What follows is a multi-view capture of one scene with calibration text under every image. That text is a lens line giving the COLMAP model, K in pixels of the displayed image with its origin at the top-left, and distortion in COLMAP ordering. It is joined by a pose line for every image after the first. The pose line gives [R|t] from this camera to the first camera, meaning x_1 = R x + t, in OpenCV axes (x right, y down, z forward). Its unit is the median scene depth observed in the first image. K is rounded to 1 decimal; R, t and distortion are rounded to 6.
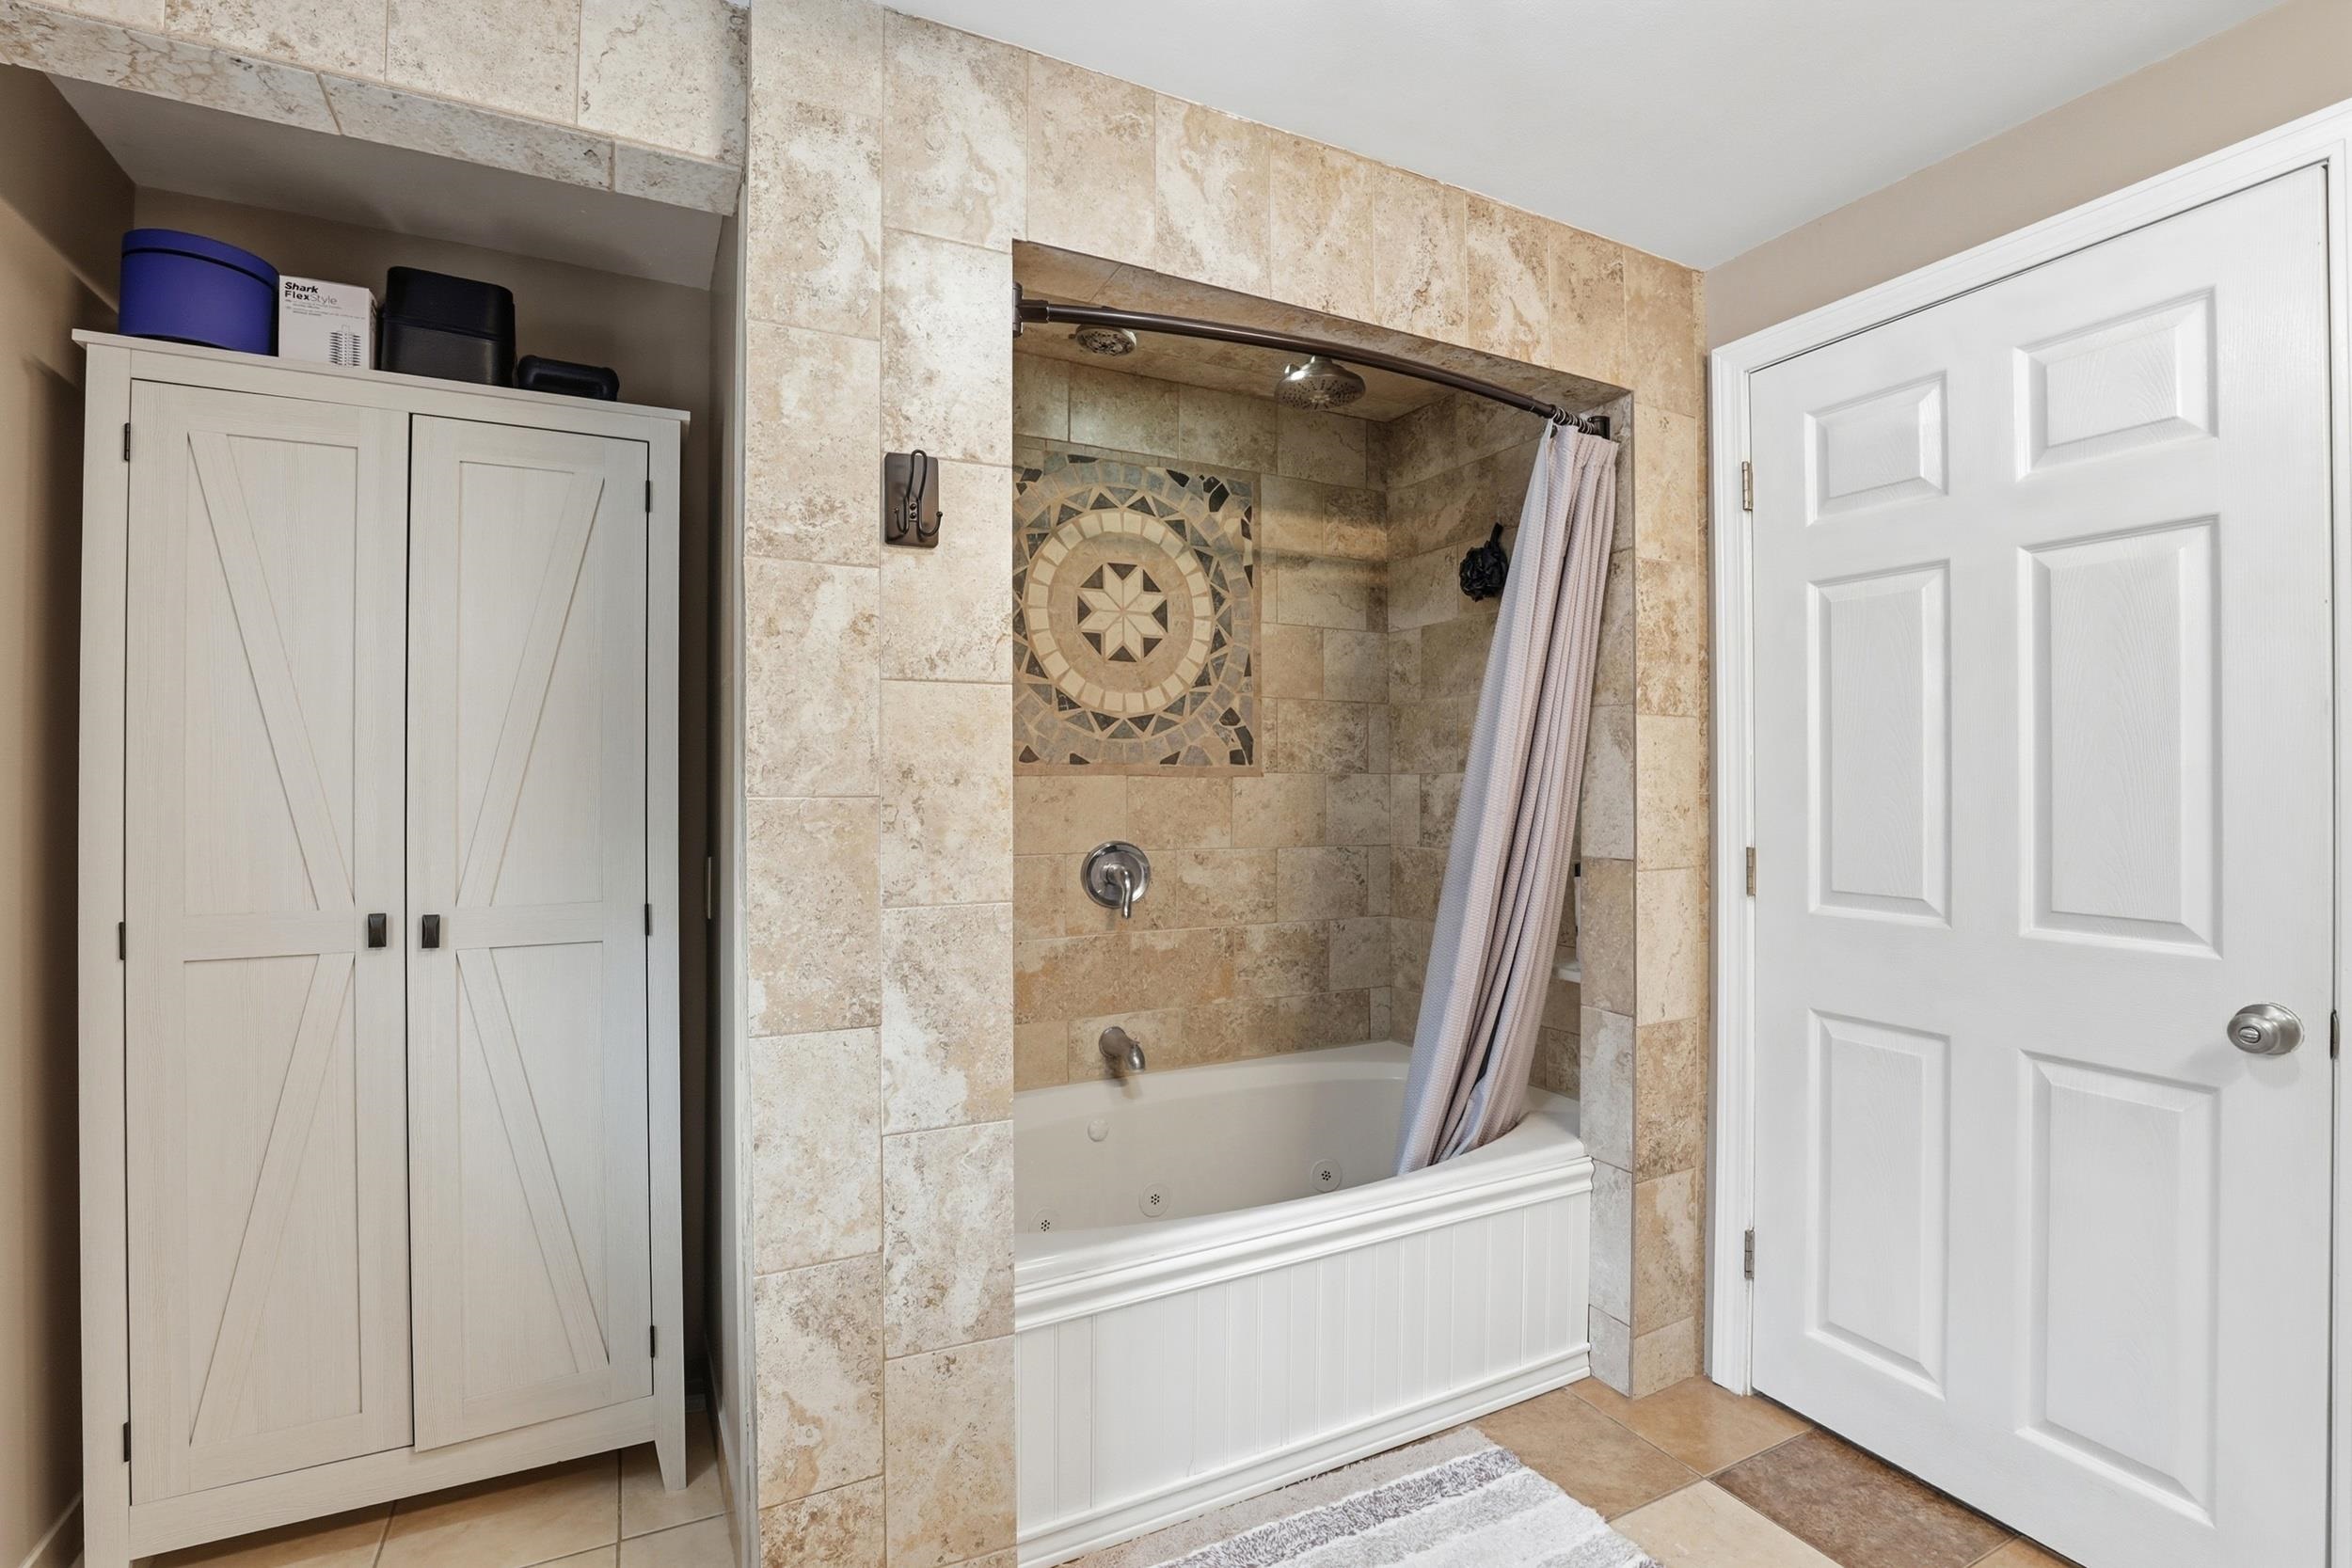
lens RADIAL K [[1059.9, 0, 1176.2], [0, 1059.9, 790.1], [0, 0, 1]] dist [-0.033902, 0.005944]
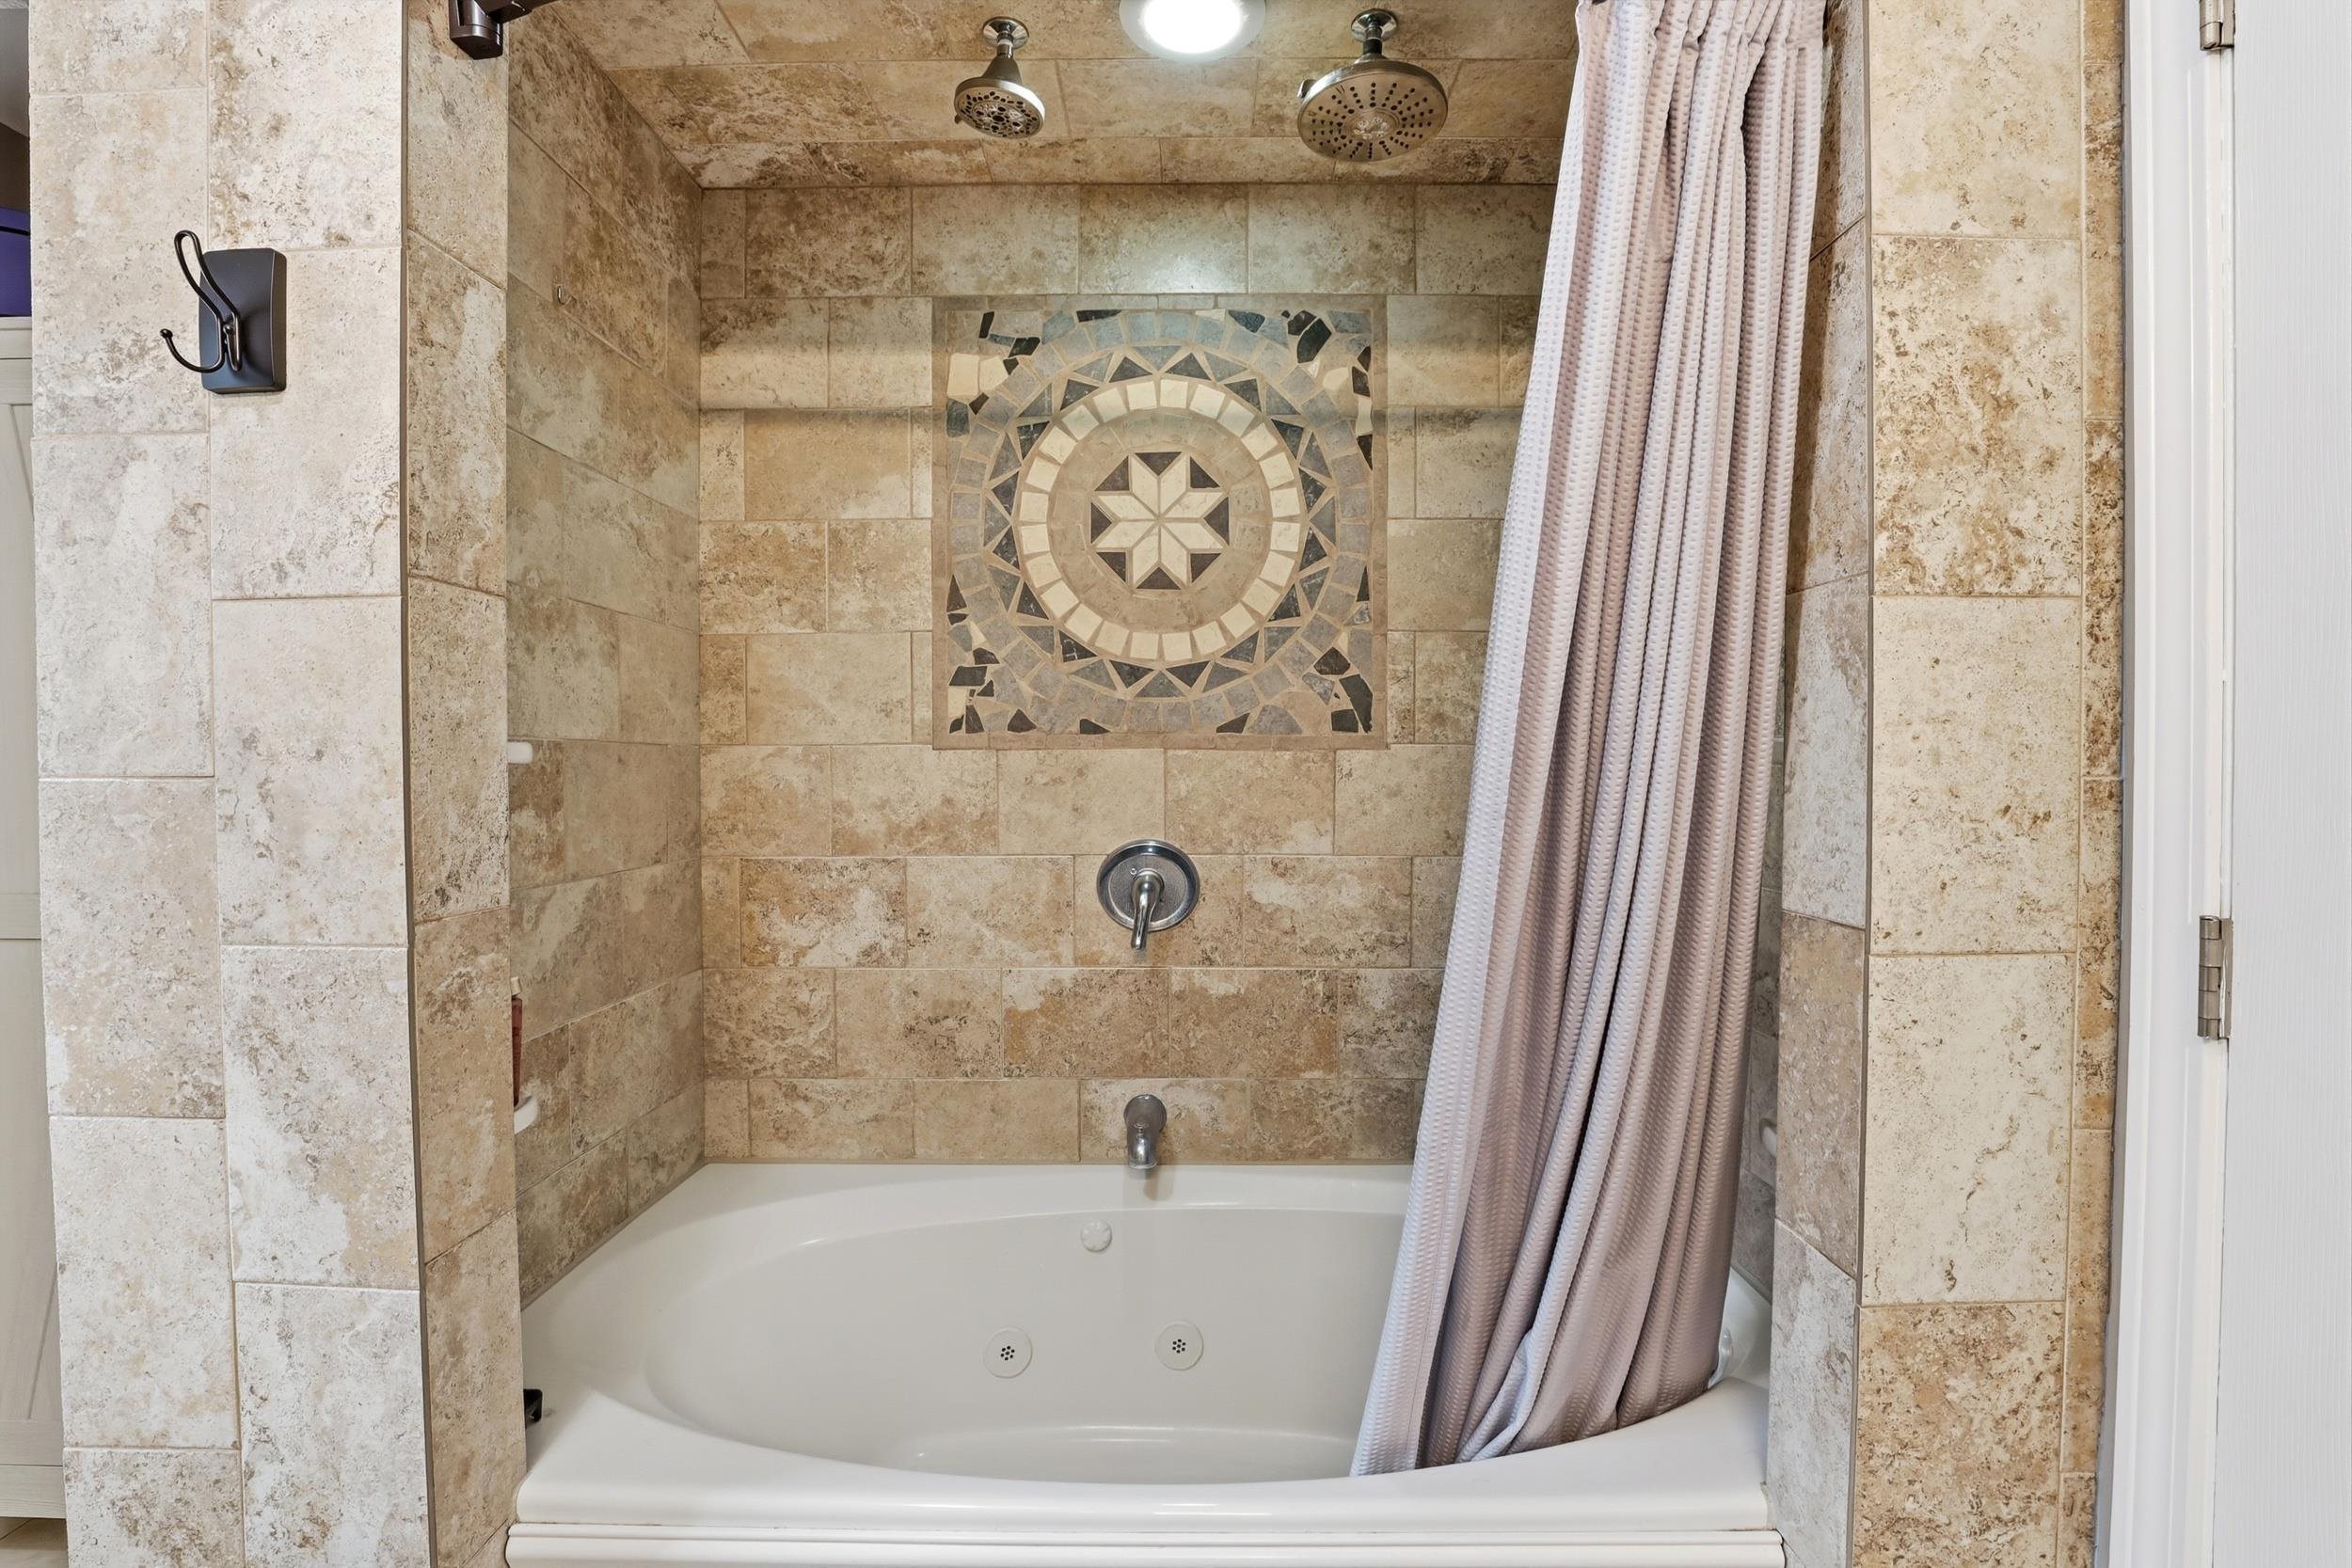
lens RADIAL K [[1059.9, 0, 1176.2], [0, 1059.9, 790.1], [0, 0, 1]] dist [-0.033902, 0.005944]
pose [[0.886099, 0.010457, -0.463378, 0.305690], [-0.001583, 0.999808, 0.019536, 0.000325], [0.463494, -0.016577, 0.885945, 0.385600]]
